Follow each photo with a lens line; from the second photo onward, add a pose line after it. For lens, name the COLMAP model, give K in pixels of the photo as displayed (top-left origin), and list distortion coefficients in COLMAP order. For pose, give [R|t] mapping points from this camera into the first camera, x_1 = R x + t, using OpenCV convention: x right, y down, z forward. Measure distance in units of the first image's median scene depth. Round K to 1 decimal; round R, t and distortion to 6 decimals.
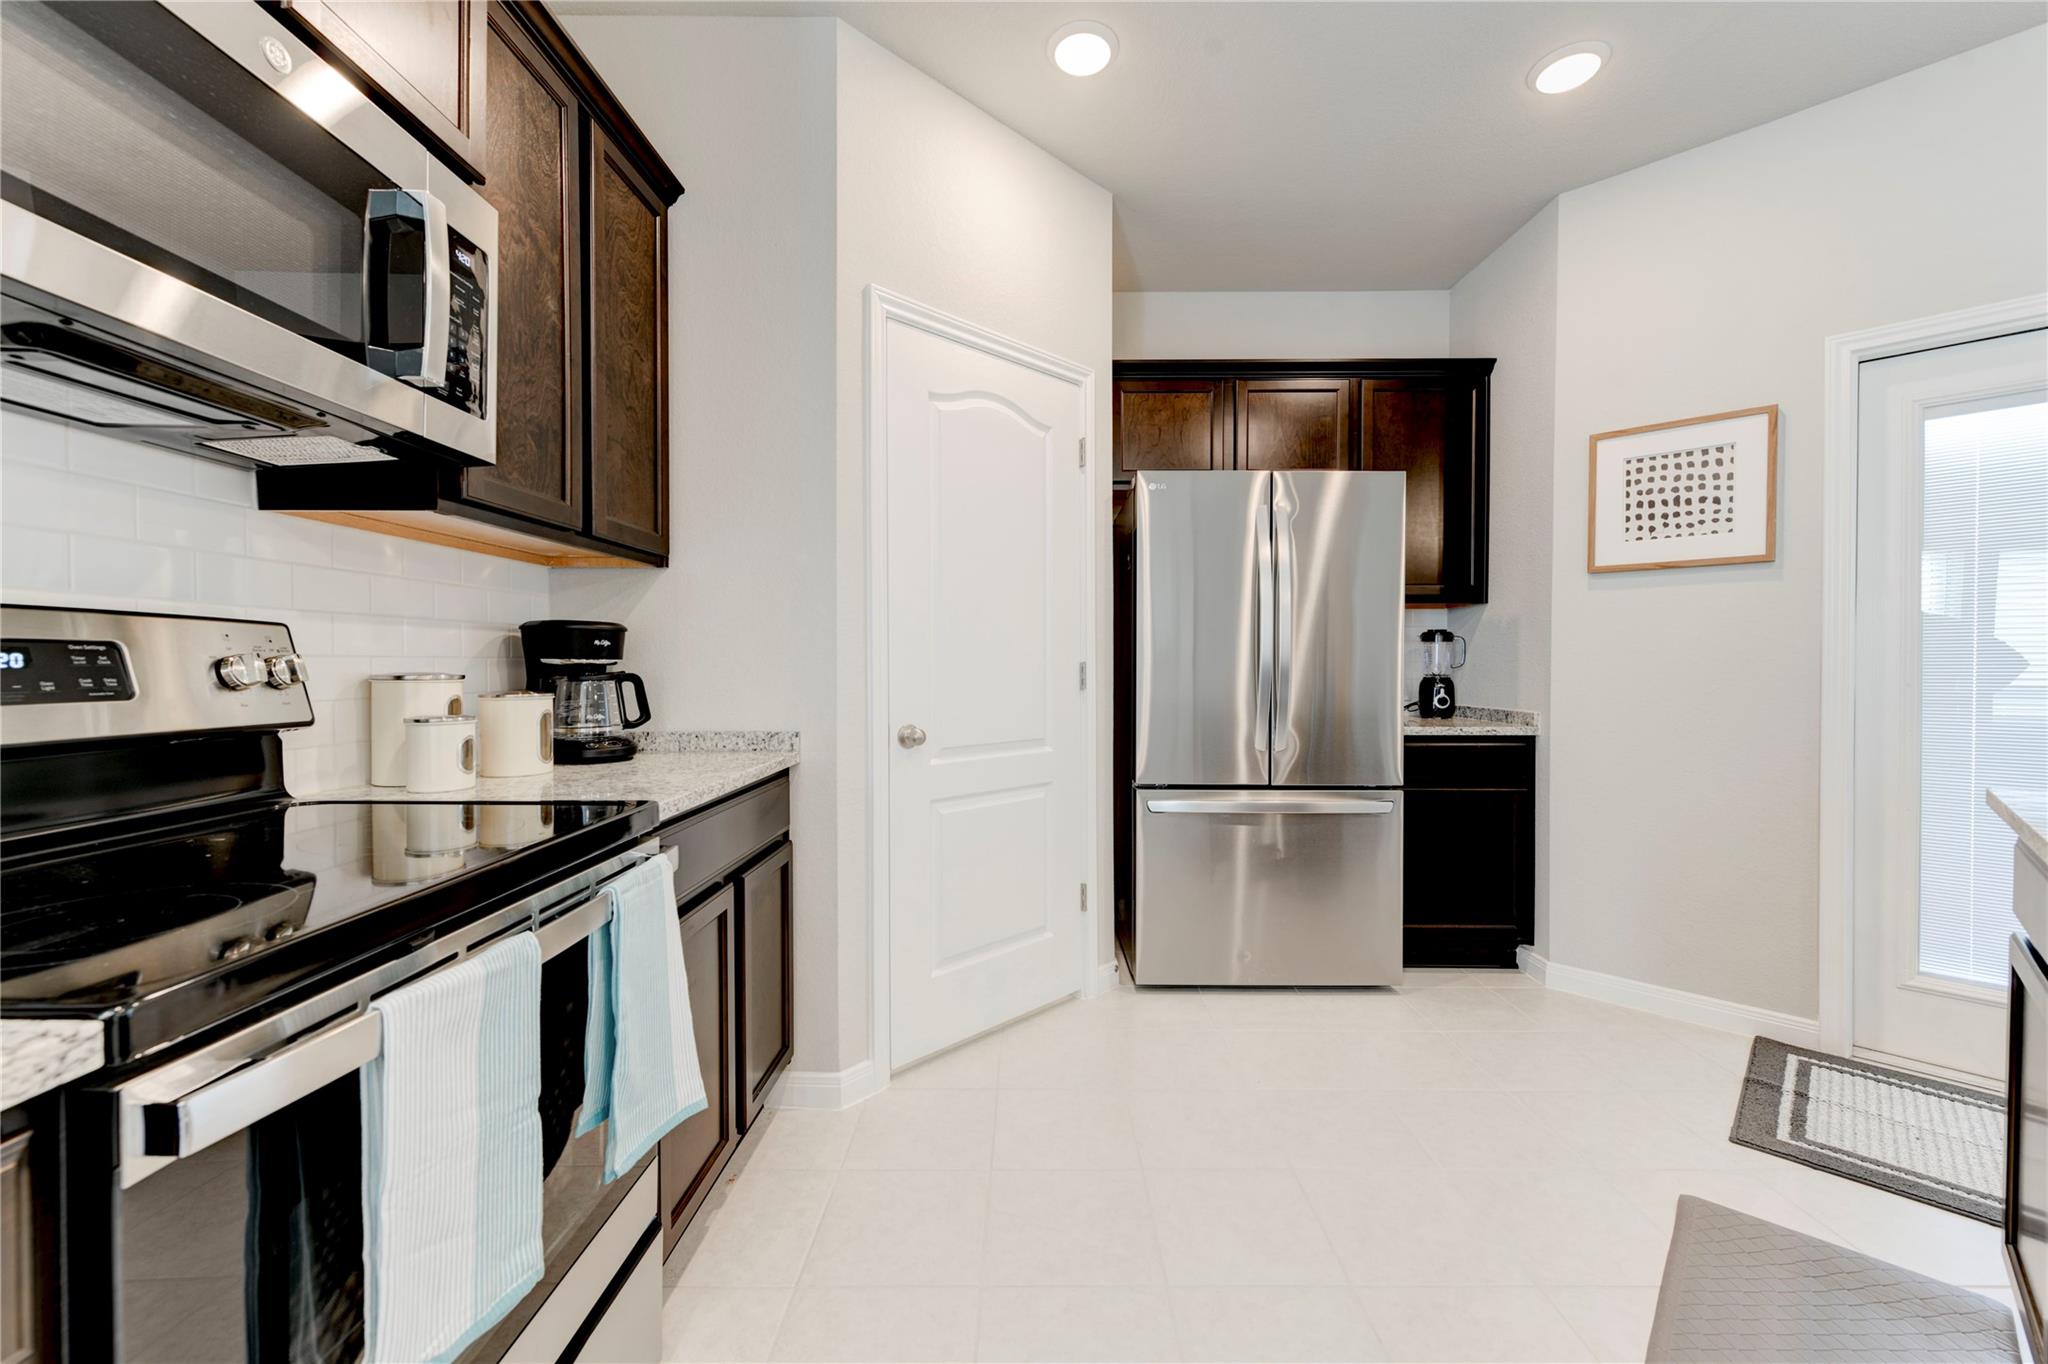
lens RADIAL K [[803.5, 0, 1032.1], [0, 803.5, 675.3], [0, 0, 1]] dist [0.008405, -0.002564]
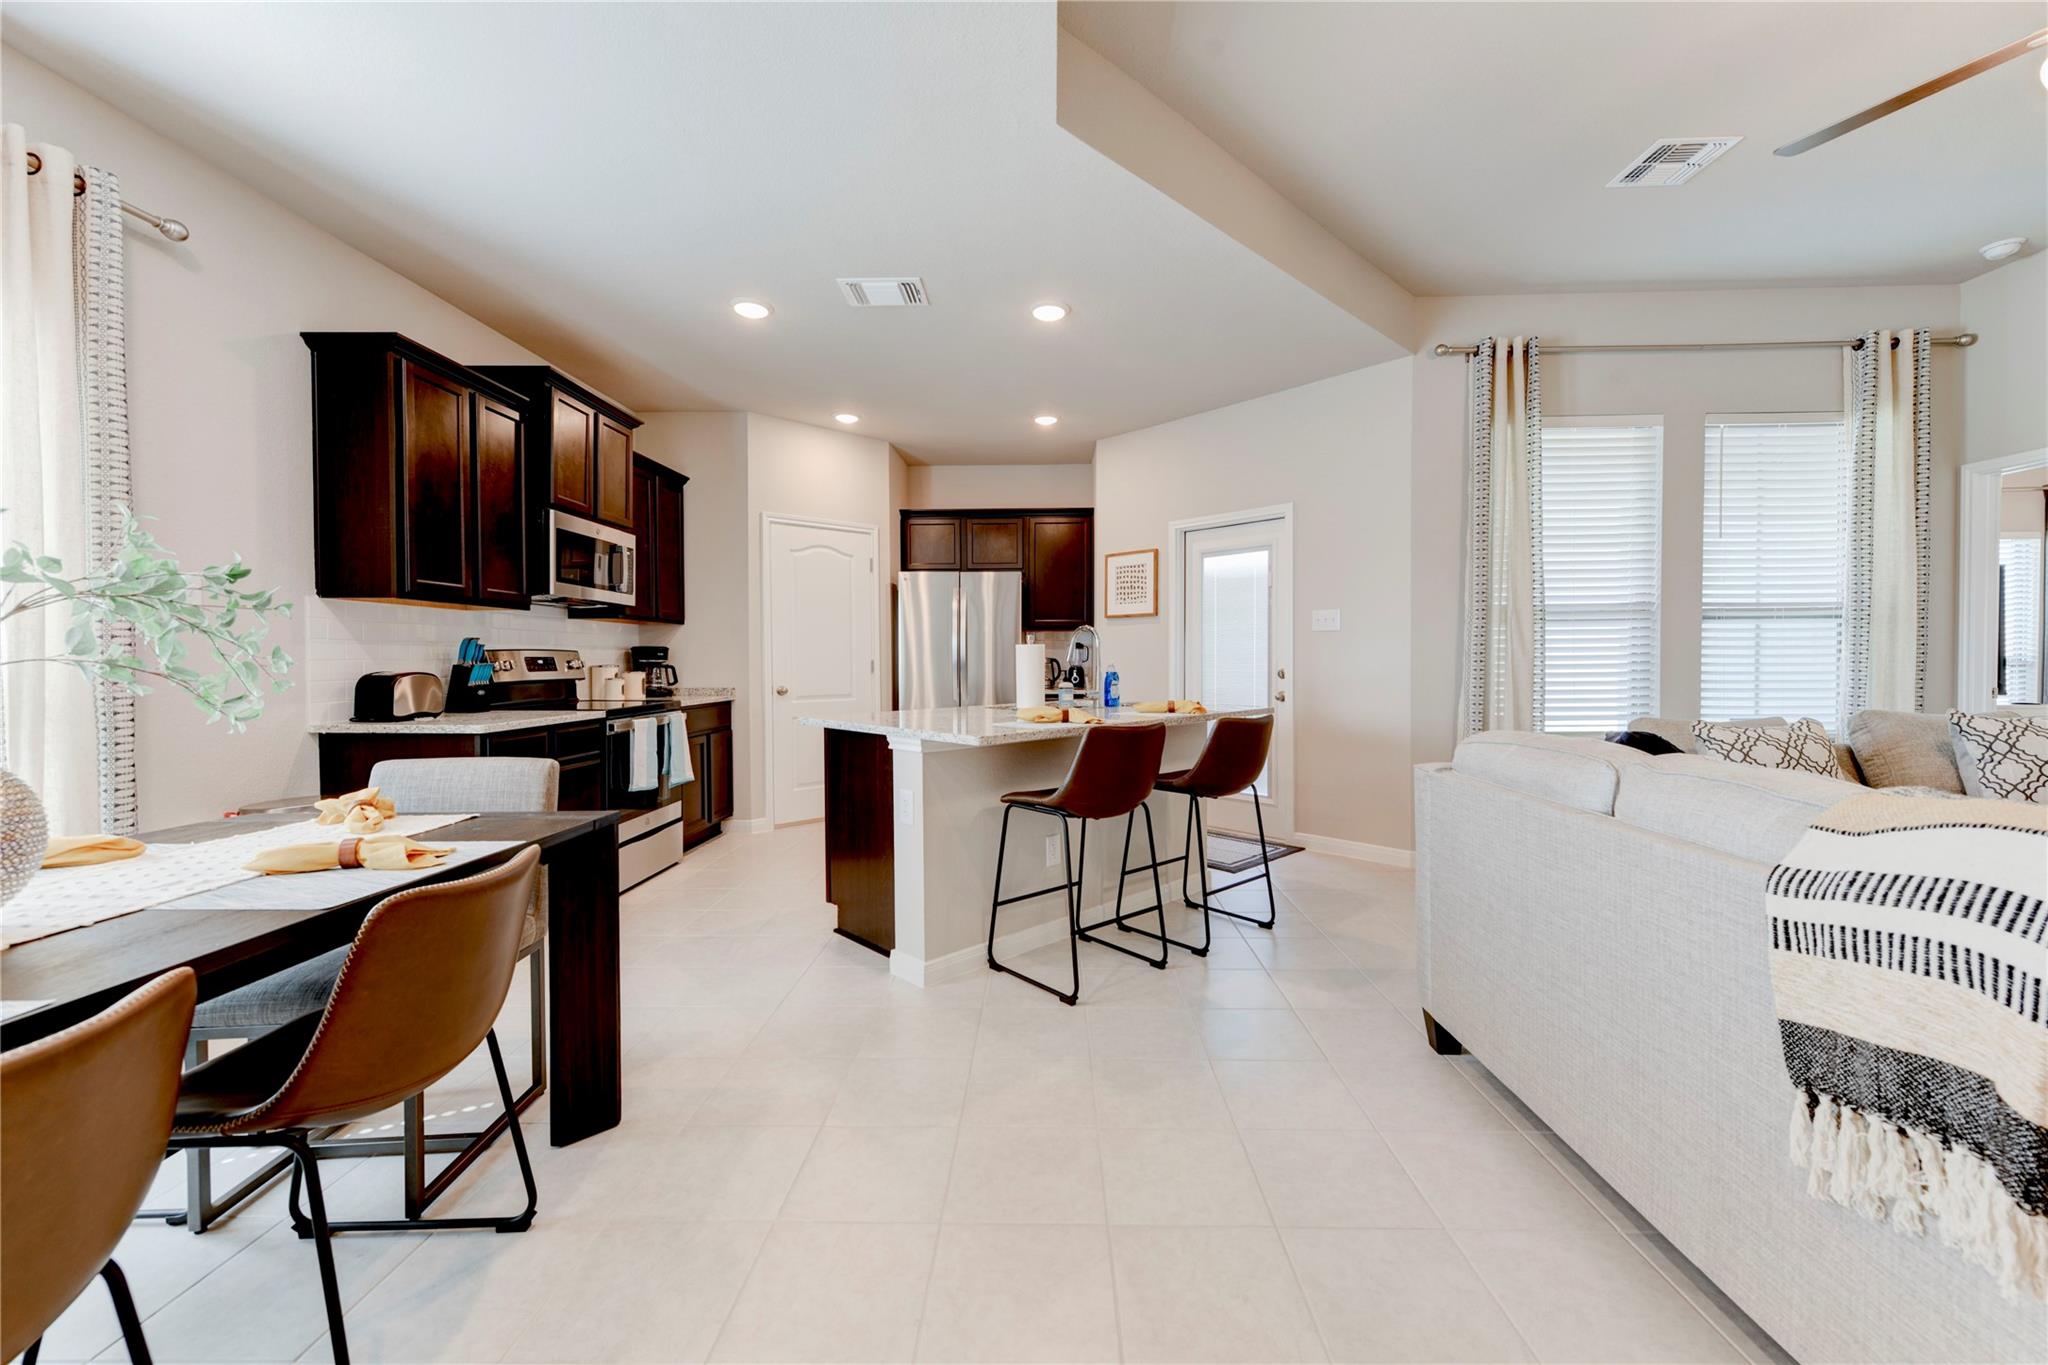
lens RADIAL K [[803.5, 0, 1032.1], [0, 803.5, 675.8], [0, 0, 1]] dist [0.008405, -0.002564]
pose [[0.999677, -0.002979, -0.025258, 0.653524], [0.003141, 0.999975, 0.006361, 0.016465], [0.025239, -0.006439, 0.999661, -1.394796]]
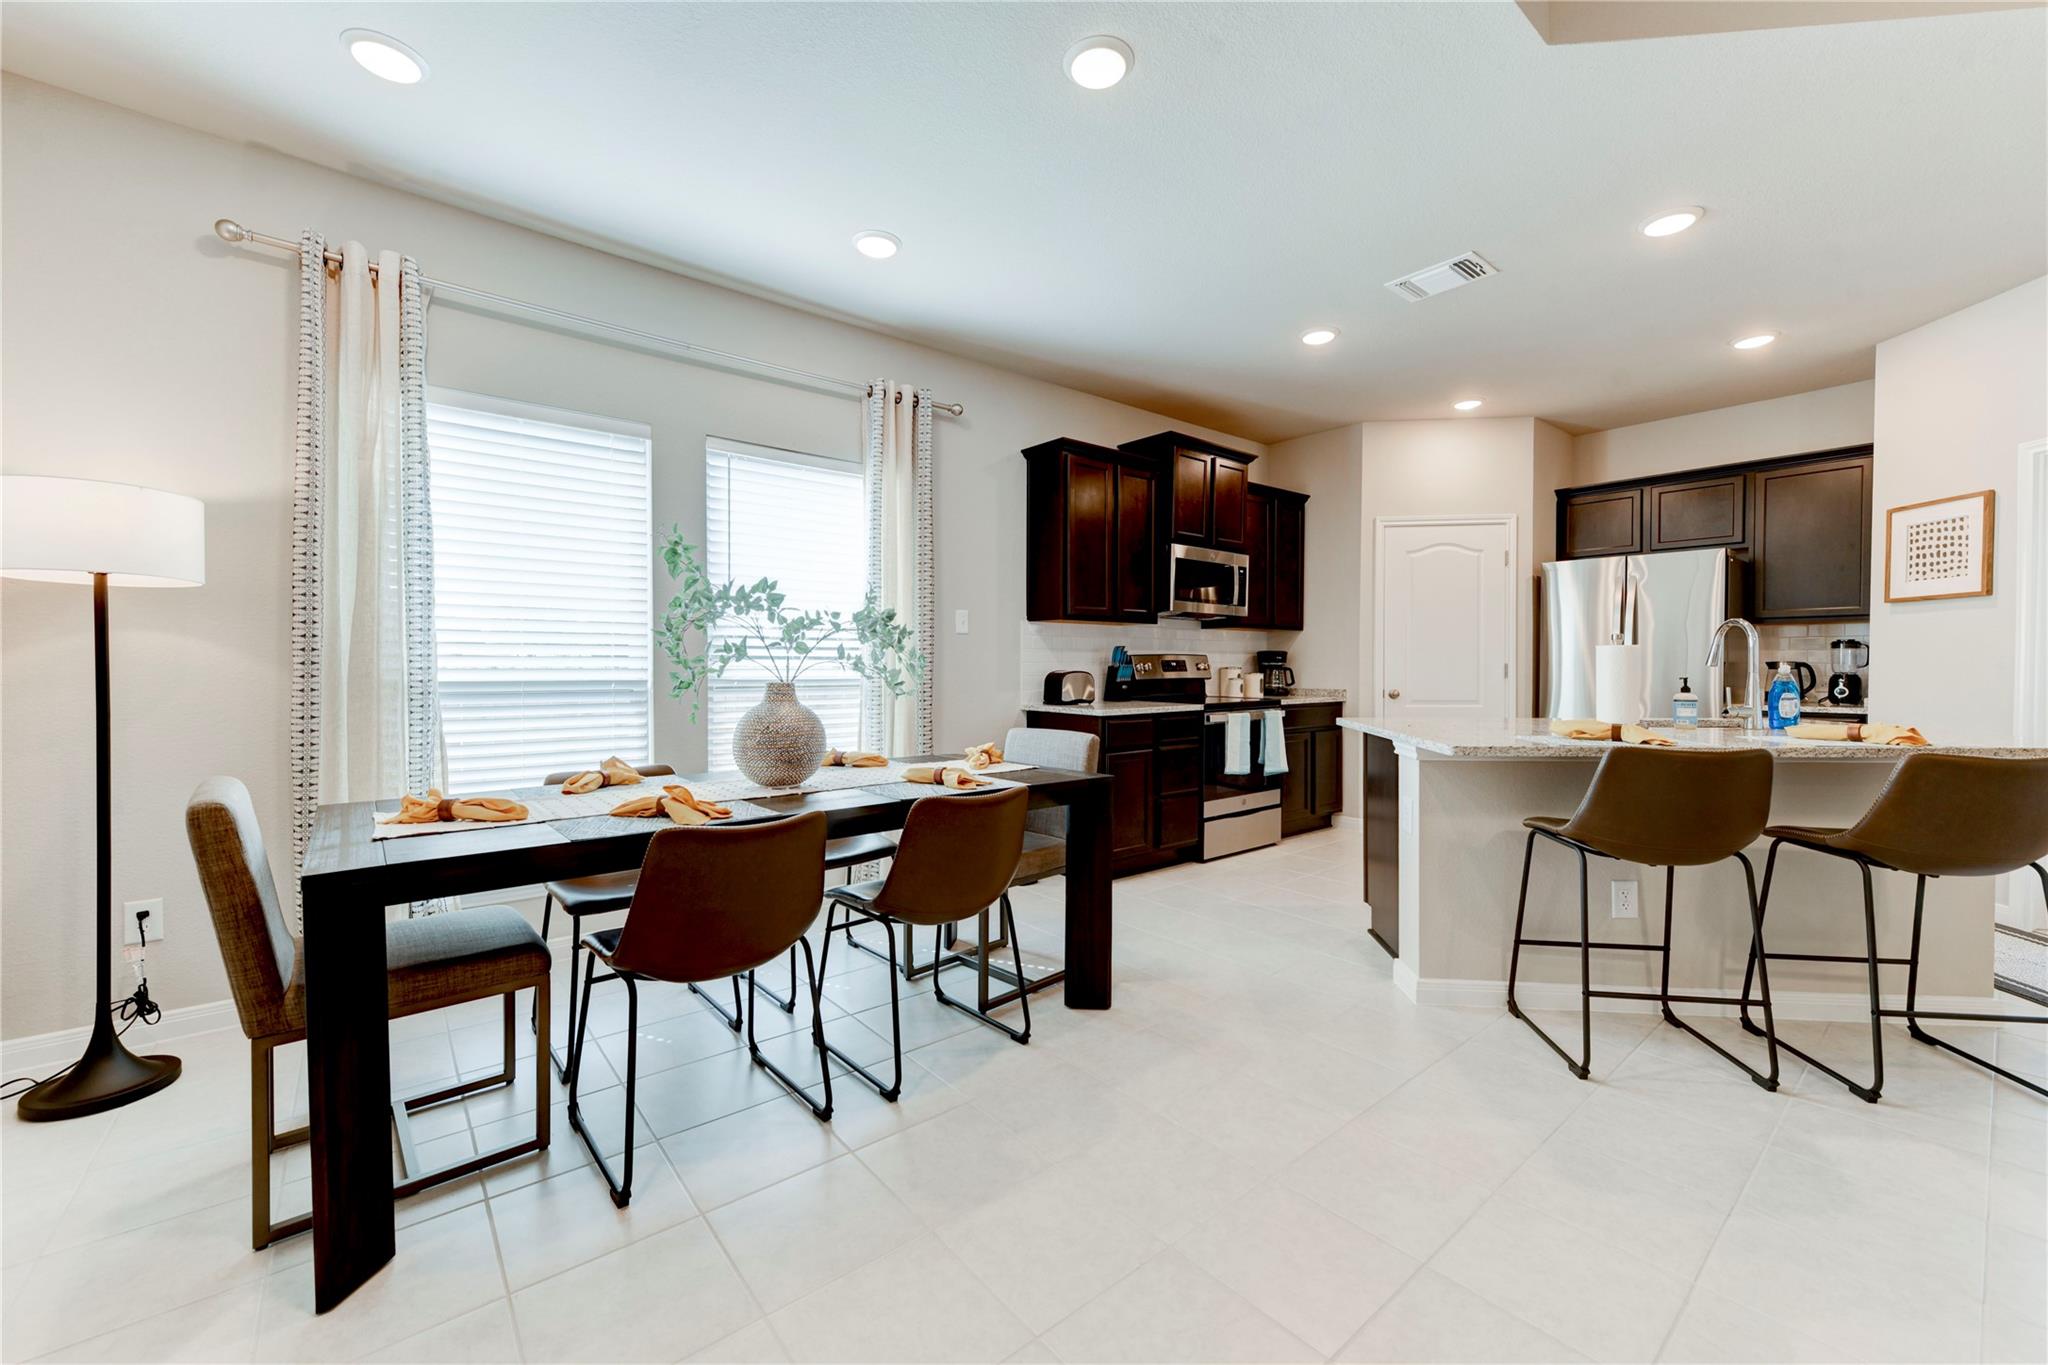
lens RADIAL K [[803.5, 0, 1032.1], [0, 803.5, 675.8], [0, 0, 1]] dist [0.008405, -0.002564]
pose [[0.634429, 0.011558, -0.772895, 1.007484], [-0.010697, 0.999924, 0.006173, 0.016245], [0.772907, 0.004352, 0.634504, -1.364265]]
